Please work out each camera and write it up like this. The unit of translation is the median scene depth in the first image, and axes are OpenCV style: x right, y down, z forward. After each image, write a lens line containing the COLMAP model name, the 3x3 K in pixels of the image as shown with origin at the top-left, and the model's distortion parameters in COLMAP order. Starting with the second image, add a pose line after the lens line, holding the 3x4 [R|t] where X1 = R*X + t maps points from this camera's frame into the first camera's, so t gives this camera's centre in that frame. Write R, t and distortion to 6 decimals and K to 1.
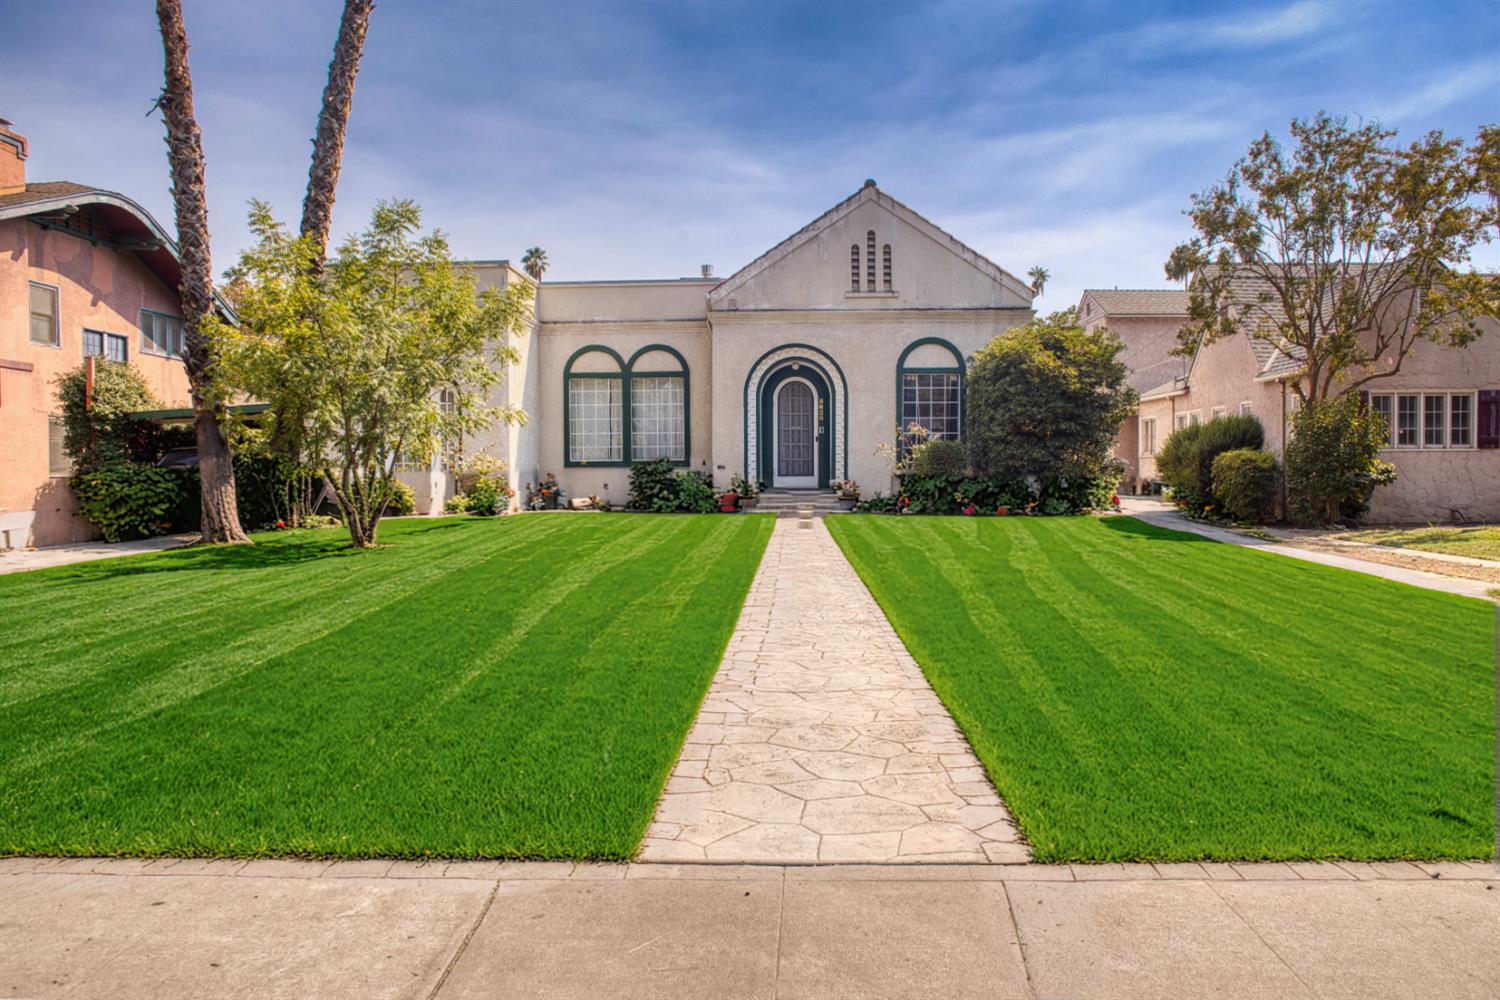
lens RADIAL K [[1016.8, 0, 750.0], [0, 1016.8, 500.0], [0, 0, 1]] dist [-0.111157, 0.109405]
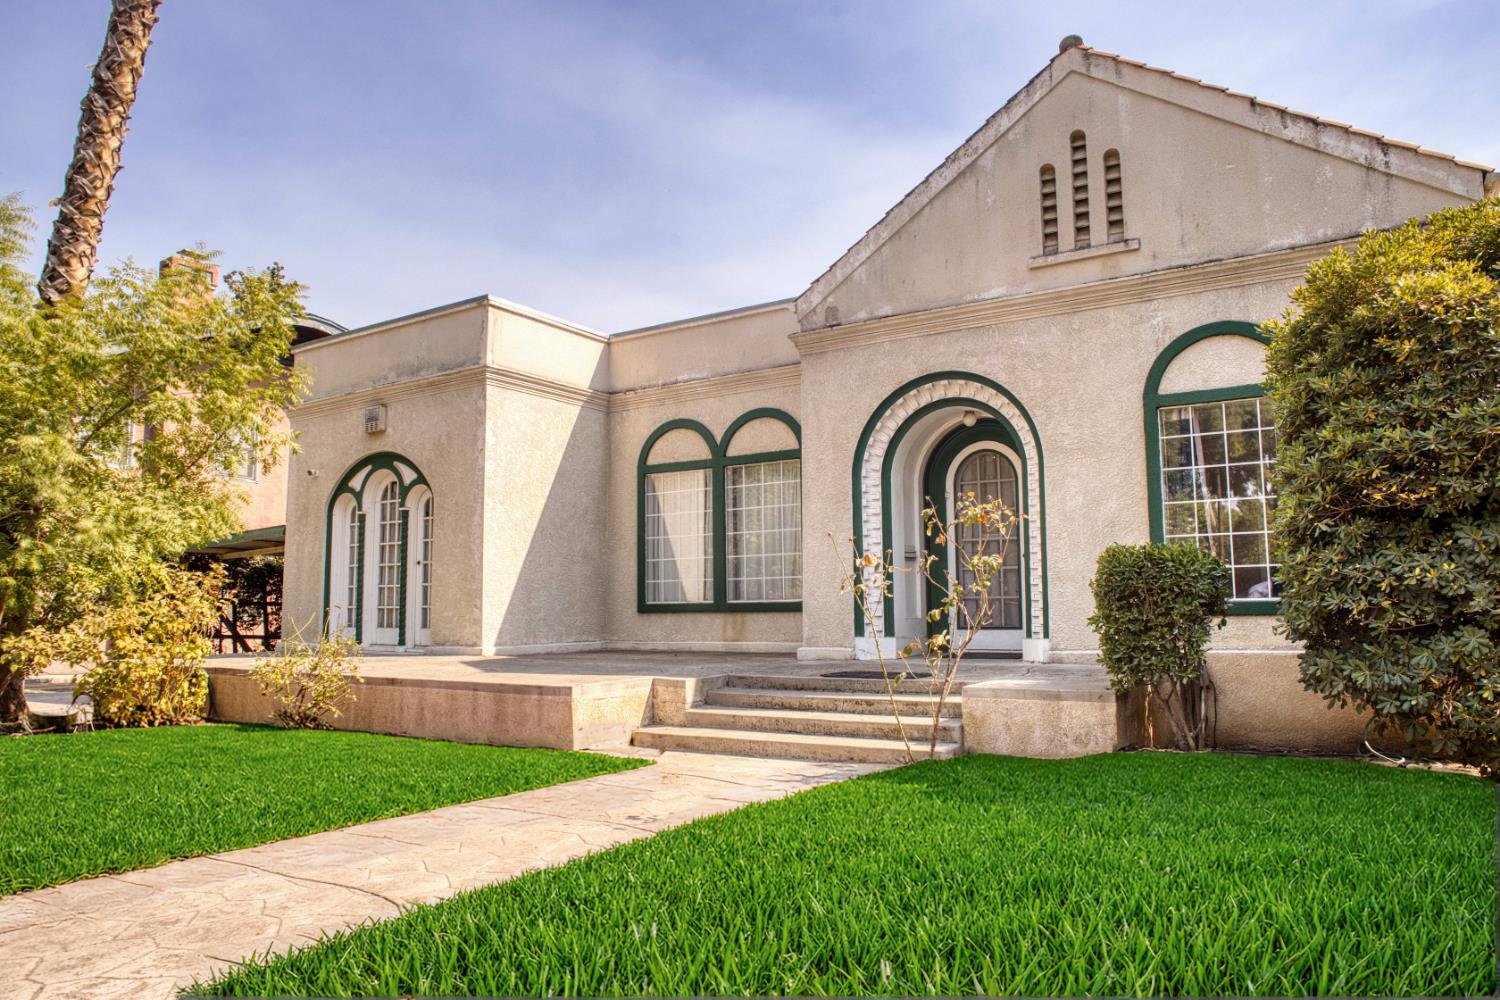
lens RADIAL K [[1016.8, 0, 750.0], [0, 1016.8, 500.0], [0, 0, 1]] dist [-0.111157, 0.109405]
pose [[0.865828, -0.058132, -0.496953, 0.213823], [-0.009169, 0.991217, -0.131926, -0.021043], [0.500257, 0.118782, 0.857691, 0.519764]]
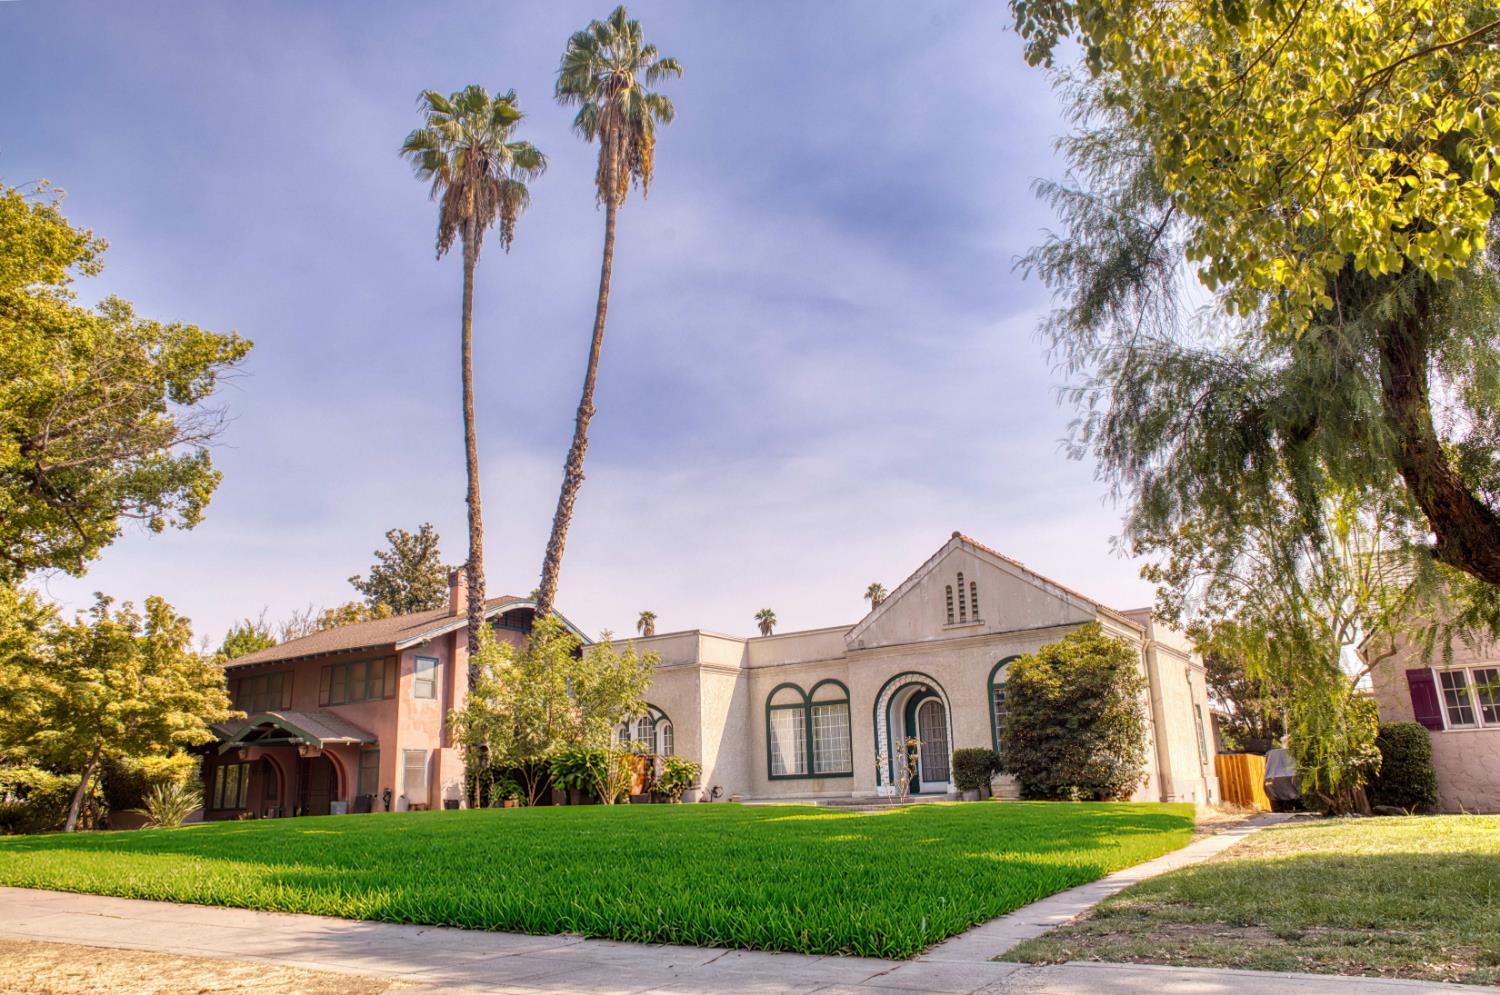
lens RADIAL K [[1016.8, 0, 750.0], [0, 1016.8, 497.5], [0, 0, 1]] dist [-0.111157, 0.109405]
pose [[0.858457, -0.165563, -0.485427, 0.510476], [0.013239, 0.953303, -0.301727, 0.011838], [0.512714, 0.252593, 0.820562, -0.155171]]
